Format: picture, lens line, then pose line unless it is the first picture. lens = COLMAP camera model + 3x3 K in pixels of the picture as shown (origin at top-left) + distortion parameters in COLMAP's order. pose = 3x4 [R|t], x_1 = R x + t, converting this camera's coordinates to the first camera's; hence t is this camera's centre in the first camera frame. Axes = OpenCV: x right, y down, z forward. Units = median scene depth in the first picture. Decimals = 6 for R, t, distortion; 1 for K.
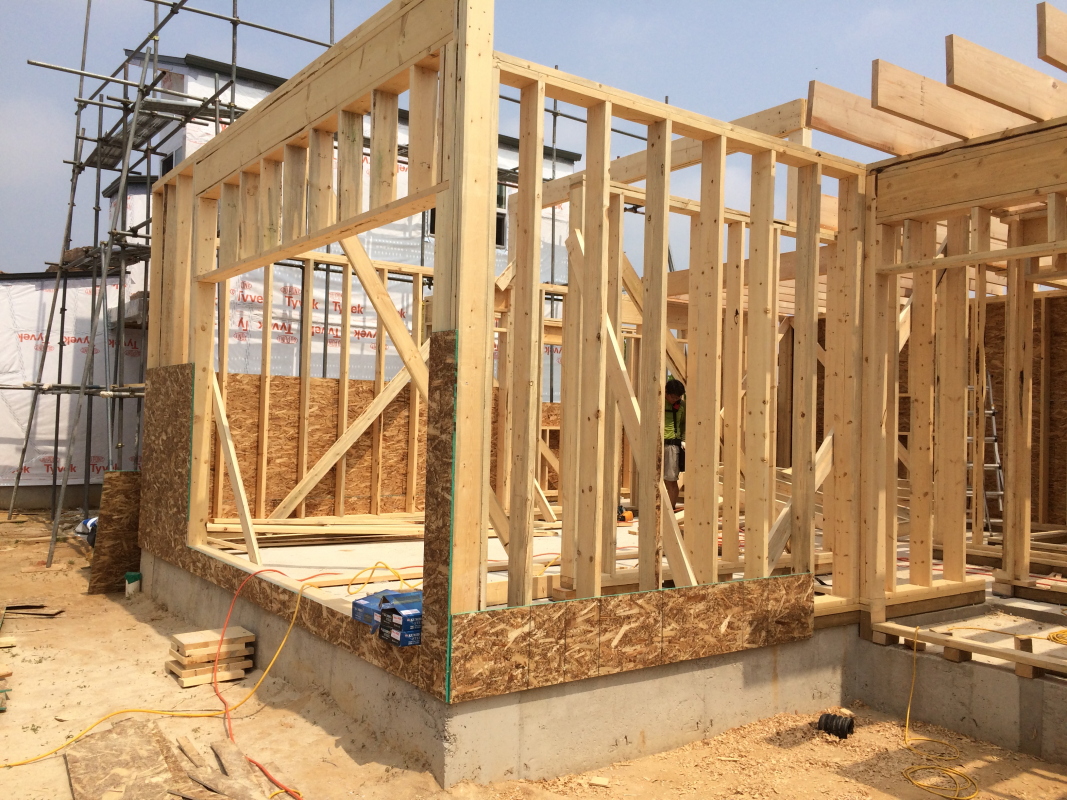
lens RADIAL K [[913.4, 0, 531.3], [0, 913.4, 403.3], [0, 0, 1]] dist [0.061138, -0.081891]
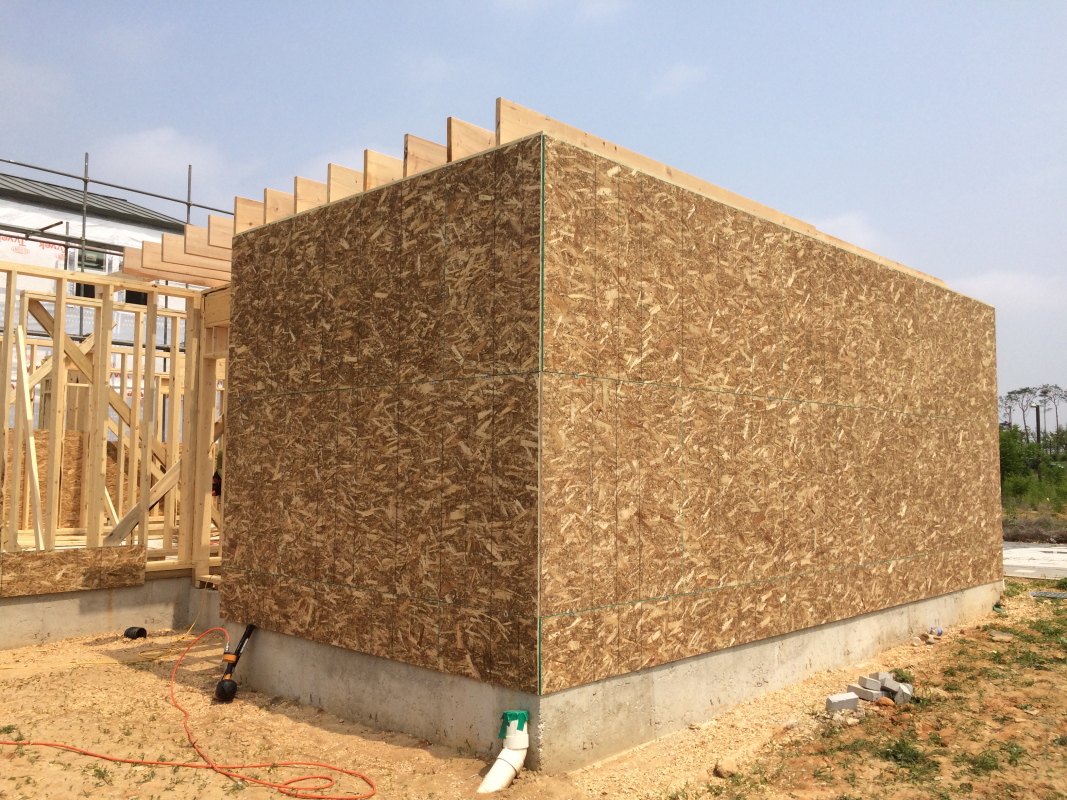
lens RADIAL K [[913.4, 0, 537.2], [0, 913.4, 406.5], [0, 0, 1]] dist [0.061138, -0.081891]
pose [[0.982699, -0.006852, 0.185082, 0.727243], [0.014627, 0.999065, -0.040674, 0.020185], [-0.184630, 0.042677, 0.981881, -0.769061]]
